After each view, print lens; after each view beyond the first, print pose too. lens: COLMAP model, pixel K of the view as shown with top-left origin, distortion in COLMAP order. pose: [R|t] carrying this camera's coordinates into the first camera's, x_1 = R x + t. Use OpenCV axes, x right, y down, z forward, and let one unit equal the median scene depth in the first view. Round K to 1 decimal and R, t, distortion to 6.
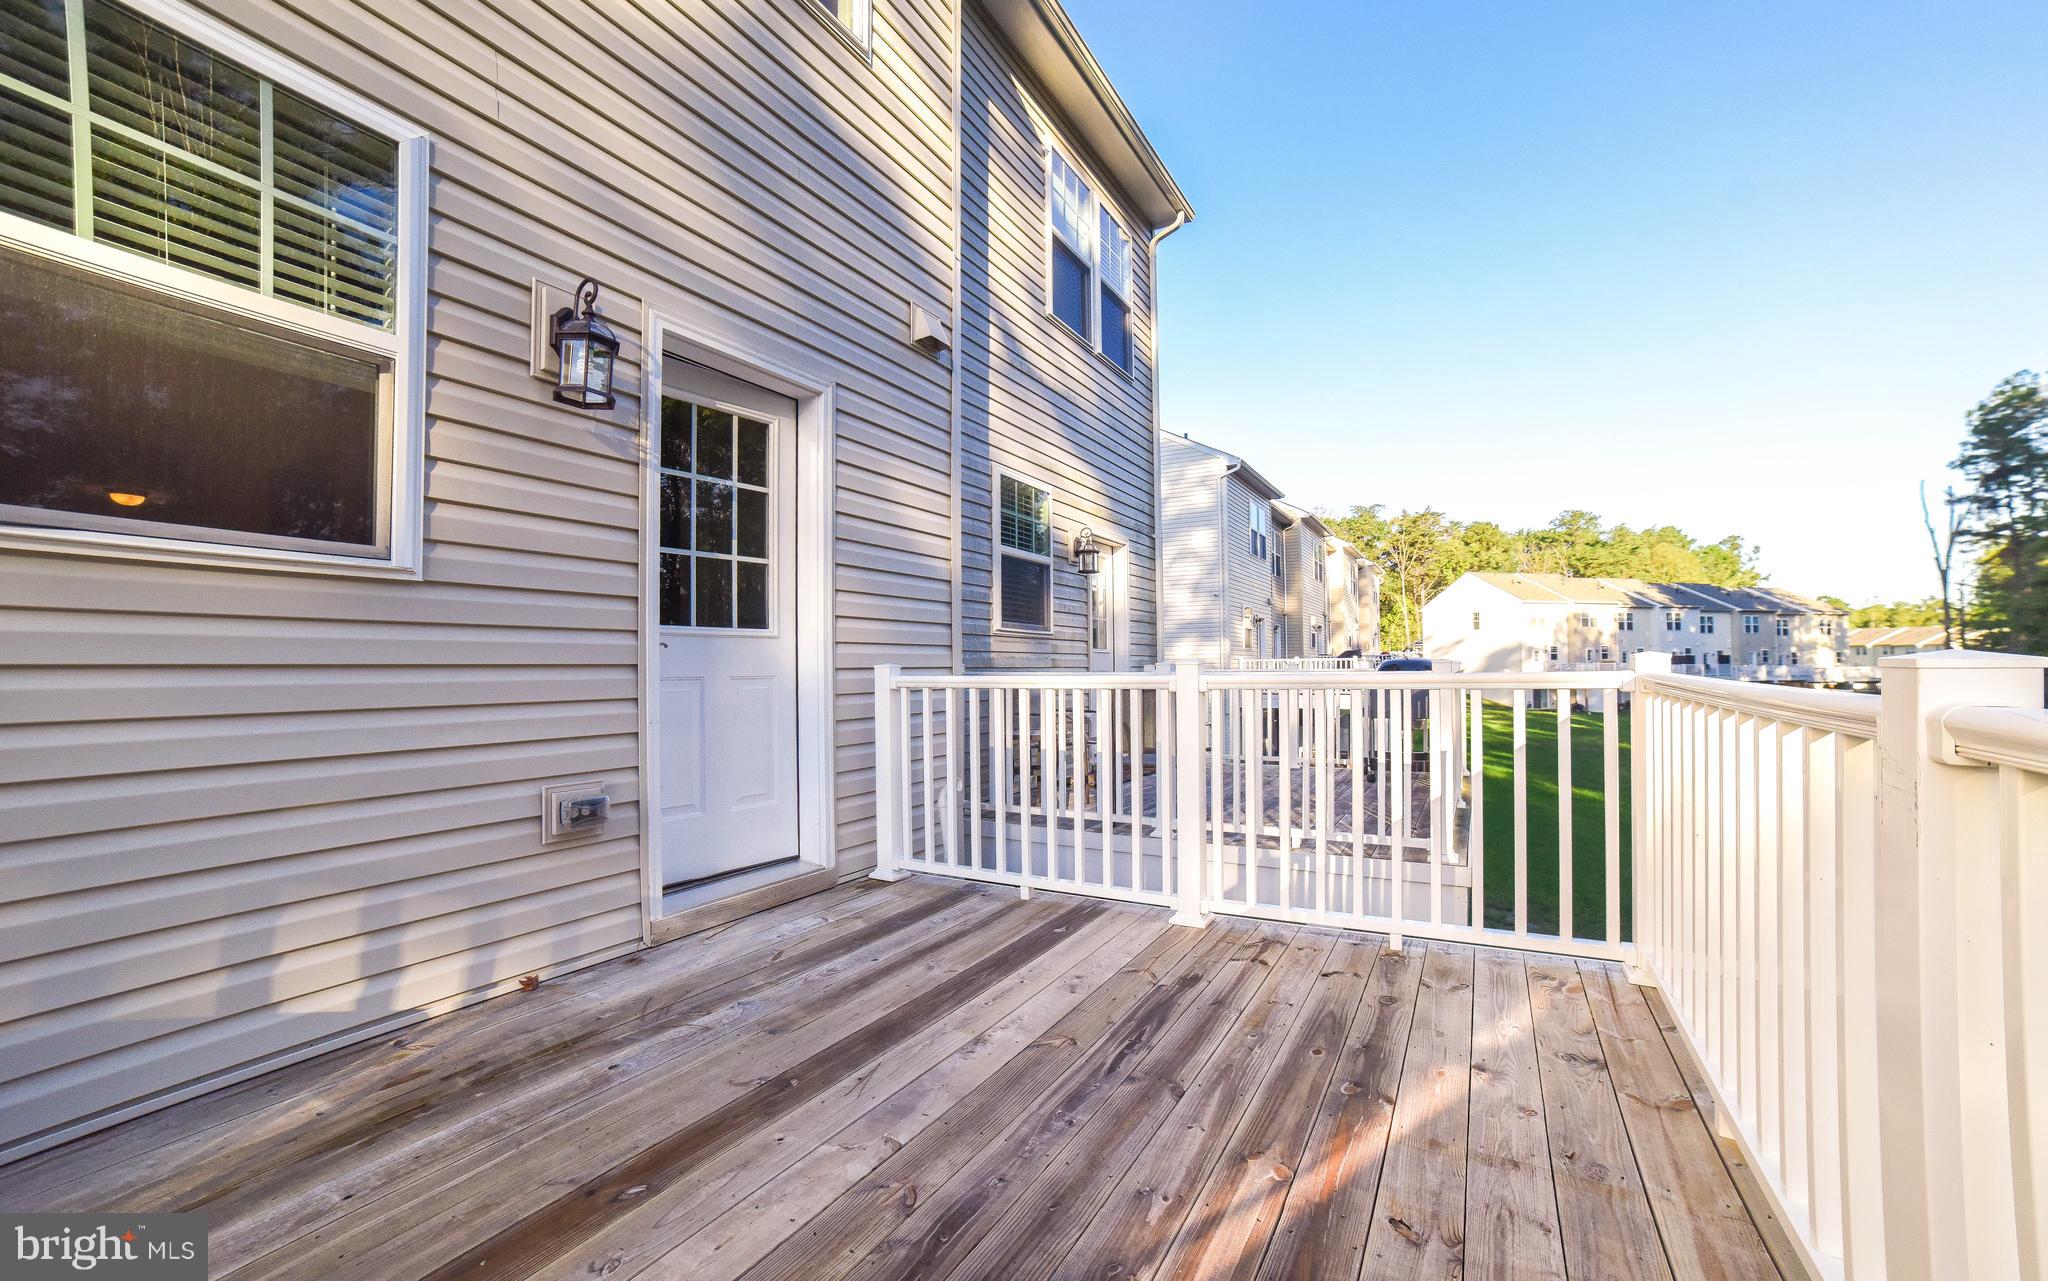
lens RADIAL K [[808.6, 0, 1030.7], [0, 808.6, 668.9], [0, 0, 1]] dist [0.000041, 0.000013]
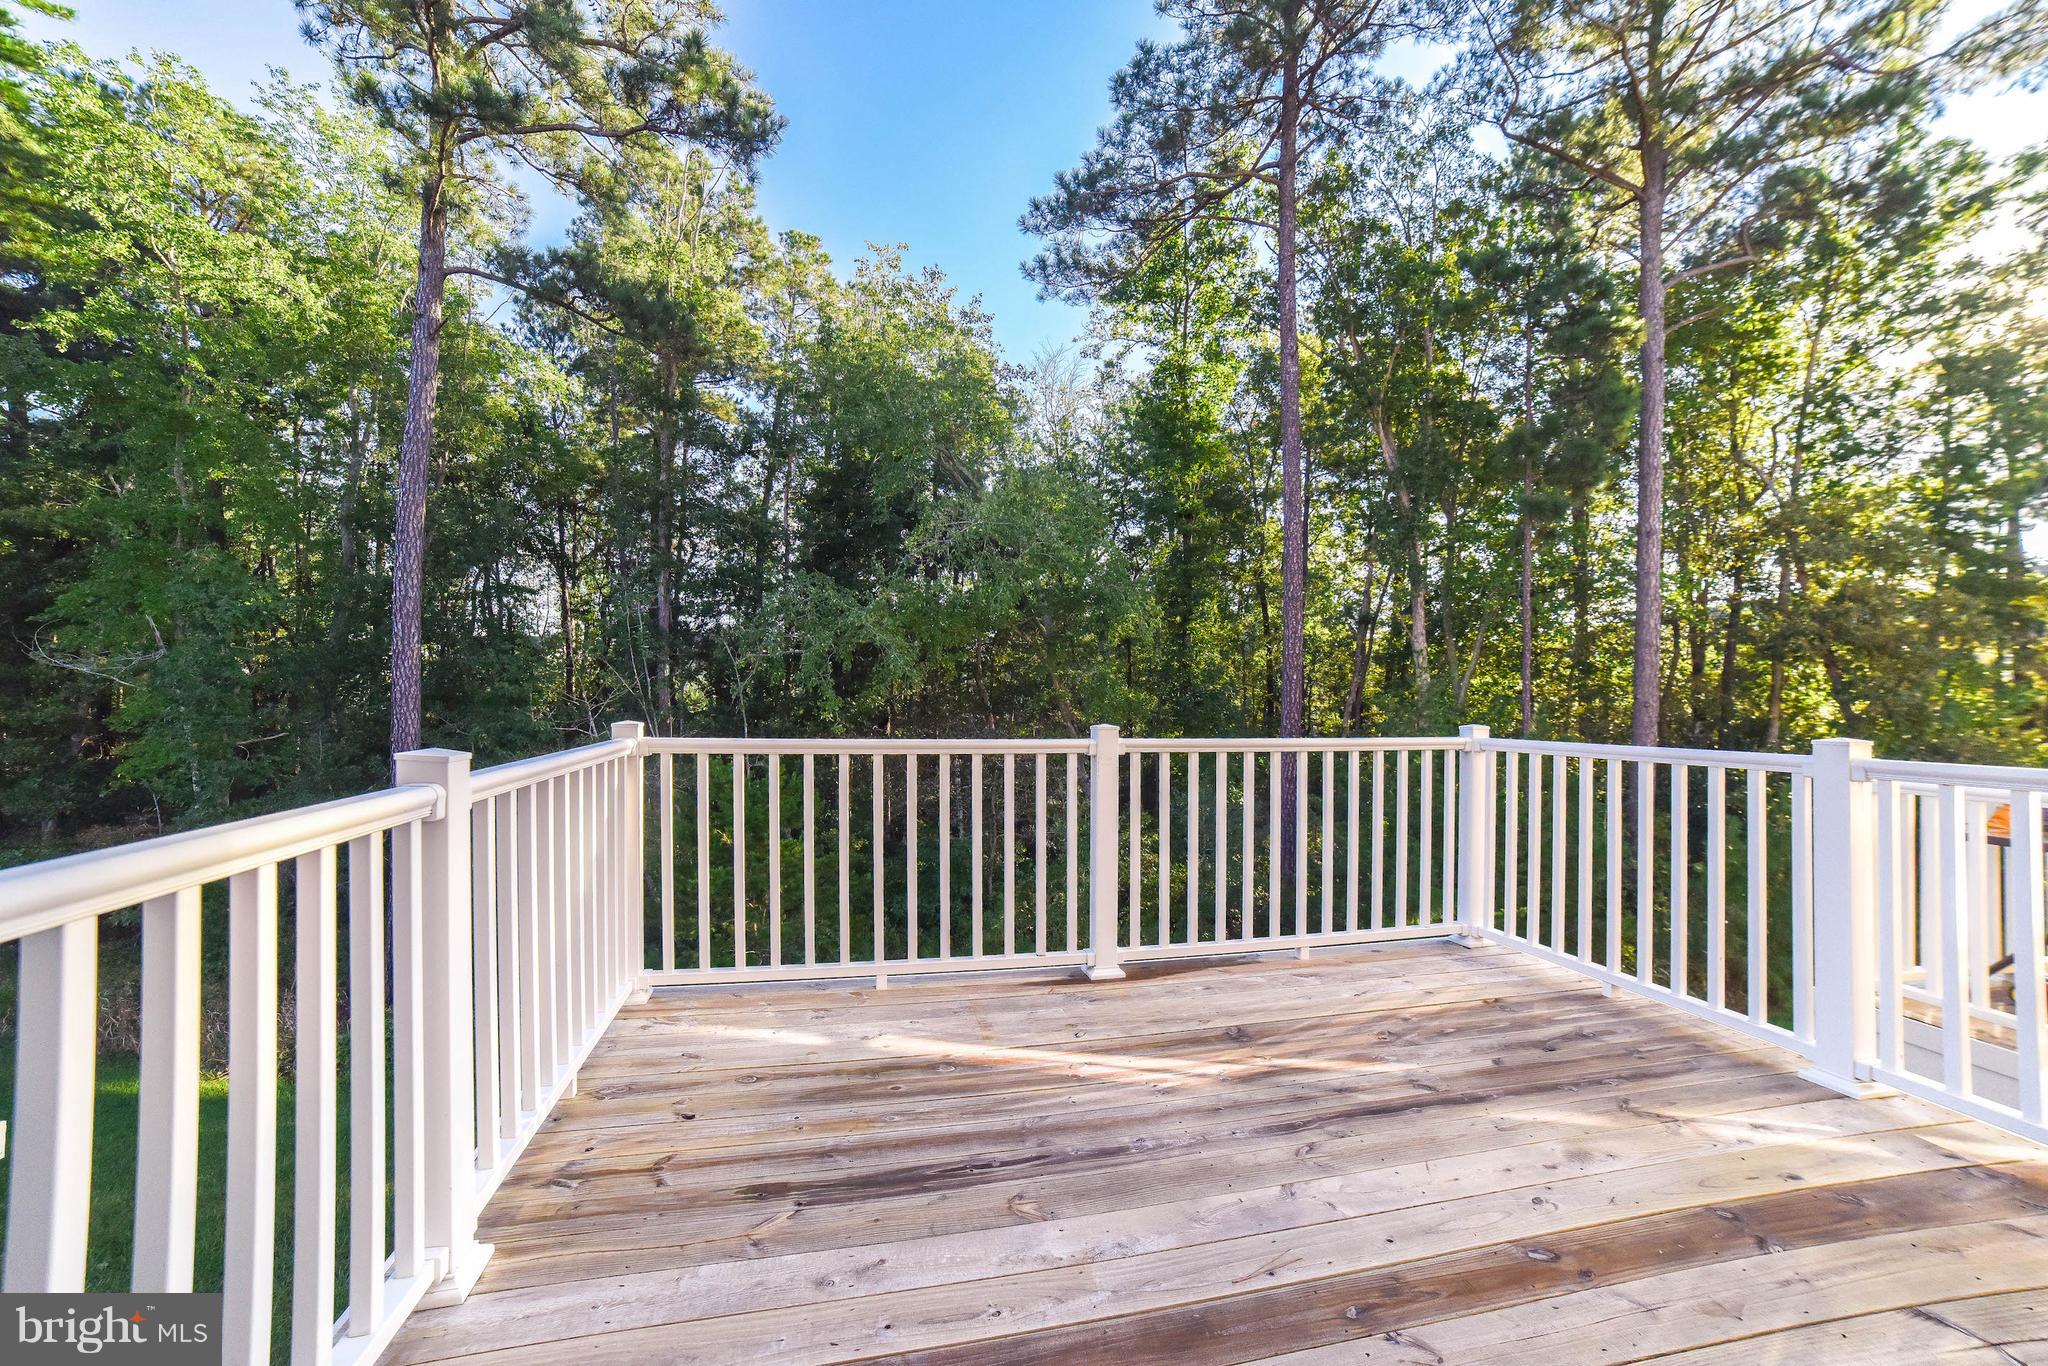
lens RADIAL K [[836.2, 0, 1036.9], [0, 836.2, 689.8], [0, 0, 1]] dist [0.000279, 0.000186]
pose [[-0.671591, 0.009089, 0.740867, -0.638486], [-0.003147, 0.999881, -0.015119, -0.058348], [-0.740916, -0.012485, -0.671482, 1.643523]]
